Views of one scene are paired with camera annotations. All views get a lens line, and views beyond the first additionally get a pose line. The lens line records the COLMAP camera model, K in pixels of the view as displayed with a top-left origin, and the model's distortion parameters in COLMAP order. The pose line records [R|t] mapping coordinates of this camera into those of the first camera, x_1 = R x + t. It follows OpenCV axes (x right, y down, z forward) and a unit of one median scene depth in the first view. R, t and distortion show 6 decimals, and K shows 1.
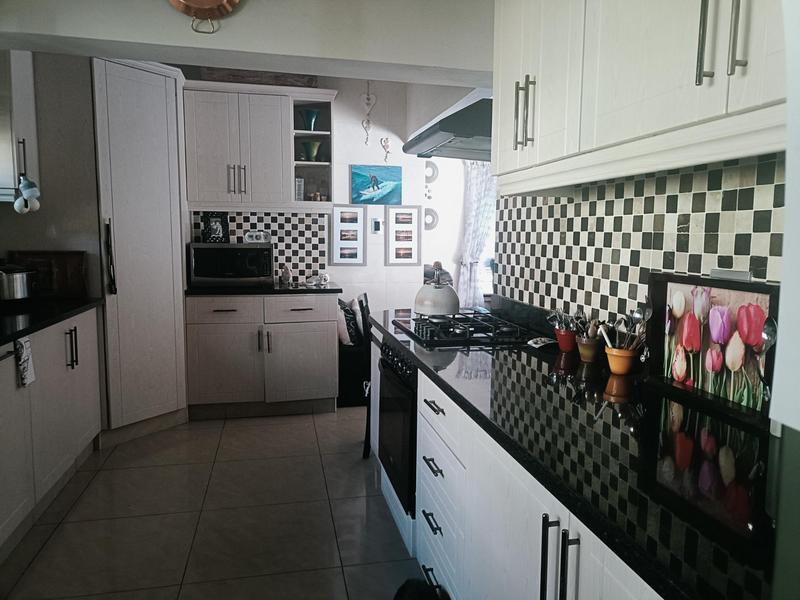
lens RADIAL K [[587.8, 0, 400.0], [0, 587.8, 300.0], [0, 0, 1]] dist [0.009664, 0.002486]
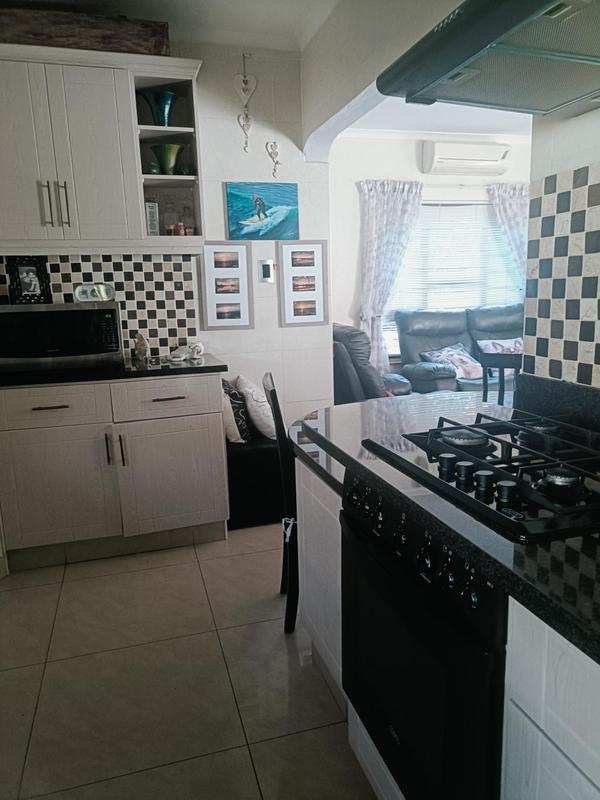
lens RADIAL K [[587.8, 0, 298.0], [0, 587.8, 403.2], [0, 0, 1]] dist [0.009664, 0.002486]
pose [[0.996280, -0.053215, 0.067776, -0.058941], [0.047653, 0.995559, 0.081186, -0.023582], [-0.071796, -0.077654, 0.994392, 0.287152]]
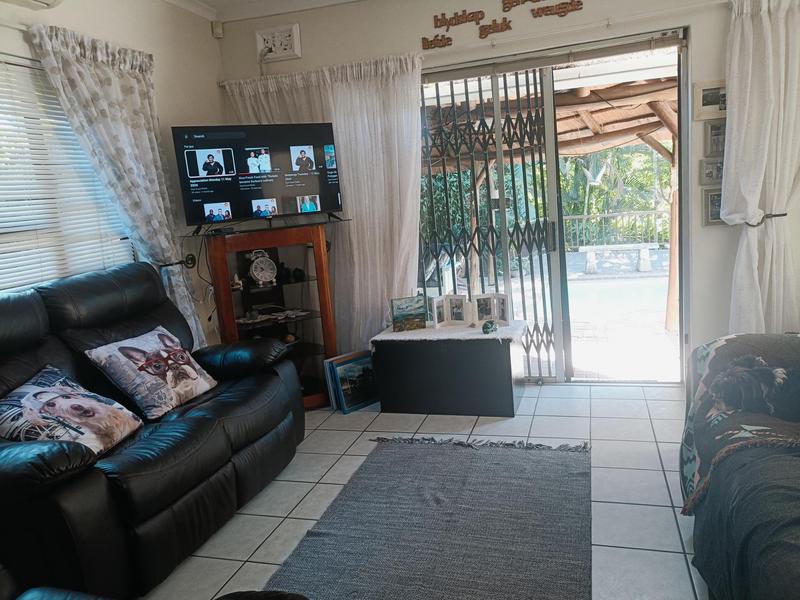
lens RADIAL K [[587.8, 0, 400.0], [0, 587.8, 300.0], [0, 0, 1]] dist [0.009664, 0.002486]
pose [[0.476683, -0.198945, 0.856267, 0.066183], [0.188993, 0.974471, 0.121196, -0.094090], [-0.858519, 0.104056, 0.502113, 0.919691]]
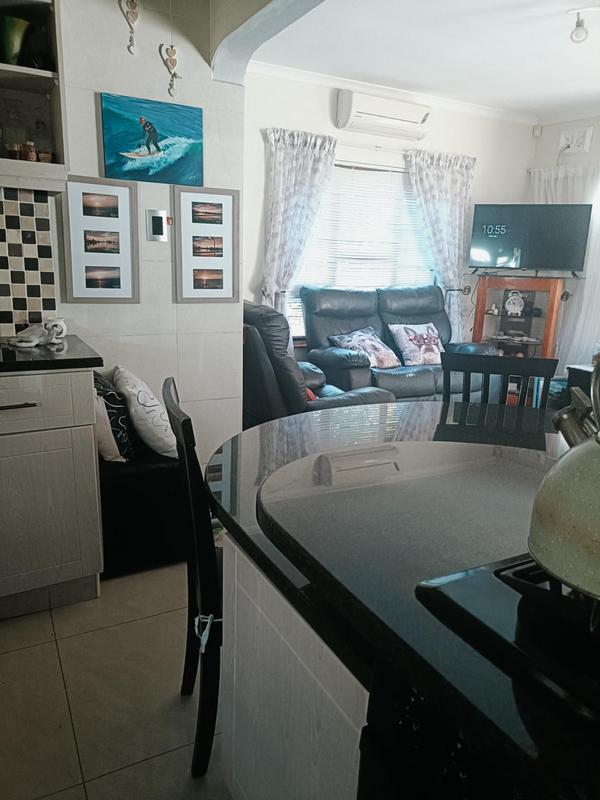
lens RADIAL K [[587.8, 0, 298.0], [0, 587.8, 403.2], [0, 0, 1]] dist [0.009664, 0.002486]
pose [[0.960613, -0.043876, 0.274404, -0.071124], [0.006111, 0.990554, 0.136991, -0.041423], [-0.277823, -0.129918, 0.951807, 0.457620]]
